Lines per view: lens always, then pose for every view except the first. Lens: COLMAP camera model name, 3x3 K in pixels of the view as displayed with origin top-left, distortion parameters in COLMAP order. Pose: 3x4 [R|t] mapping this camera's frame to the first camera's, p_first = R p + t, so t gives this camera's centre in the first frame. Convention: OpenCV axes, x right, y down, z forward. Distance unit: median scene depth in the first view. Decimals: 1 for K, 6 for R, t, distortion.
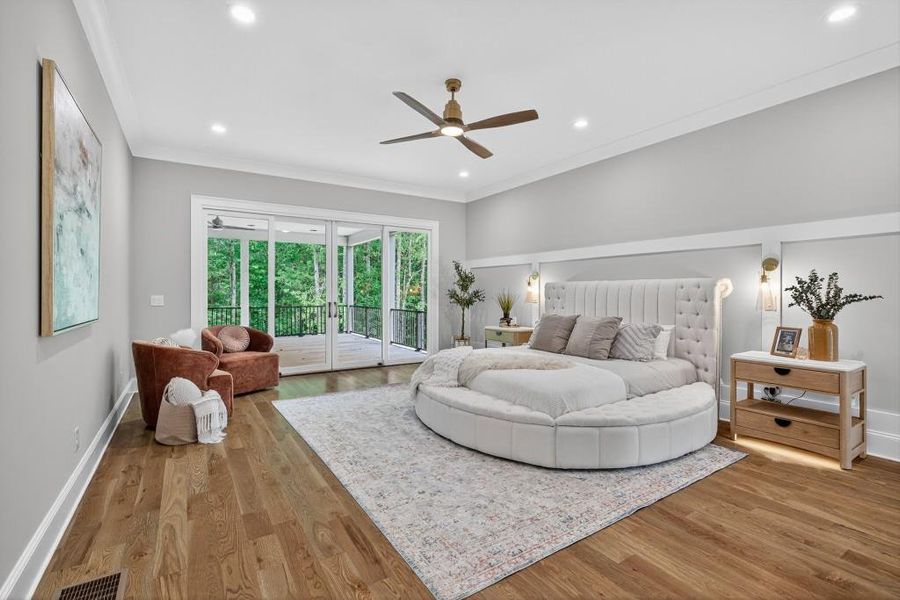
lens RADIAL K [[416.8, 0, 451.5], [0, 416.8, 293.7], [0, 0, 1]] dist [-0.001118, -0.000043]
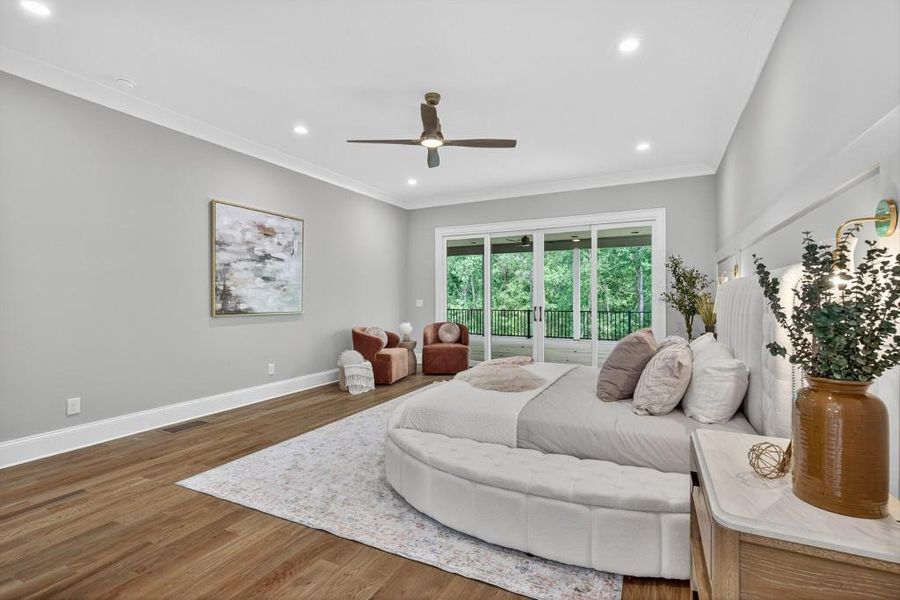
lens RADIAL K [[409.6, 0, 450.0], [0, 409.6, 300.0], [0, 0, 1]] dist [-0.000153, 0.000035]
pose [[0.506231, 0.003101, -0.862392, 1.186279], [0.001528, 0.999989, 0.004493, -0.003323], [0.862396, -0.003592, 0.506221, 0.667467]]
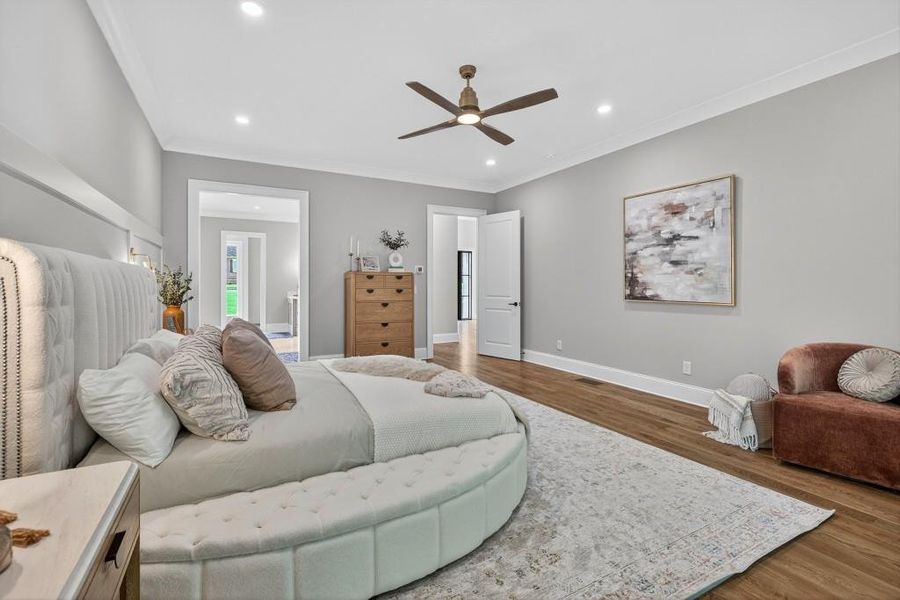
lens RADIAL K [[422.2, 0, 466.9], [0, 422.2, 284.4], [0, 0, 1]] dist [-0.001075, -0.000081]
pose [[-0.998361, -0.000981, 0.057229, -0.064233], [-0.001020, 0.999999, -0.000653, -0.003298], [-0.057228, -0.000710, -0.998361, 2.578063]]
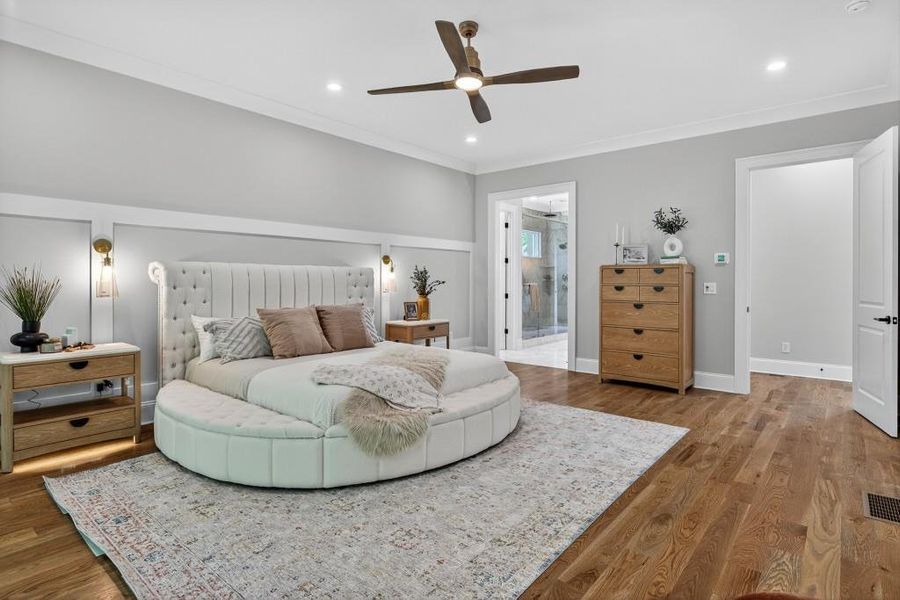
lens RADIAL K [[474.8, 0, 449.7], [0, 474.8, 285.0], [0, 0, 1]] dist [-0.003345, 0.000088]
pose [[-0.301340, -0.007692, 0.953486, -1.146293], [-0.003056, 0.999970, 0.007101, 0.003790], [-0.953512, -0.000774, -0.301355, 1.707380]]
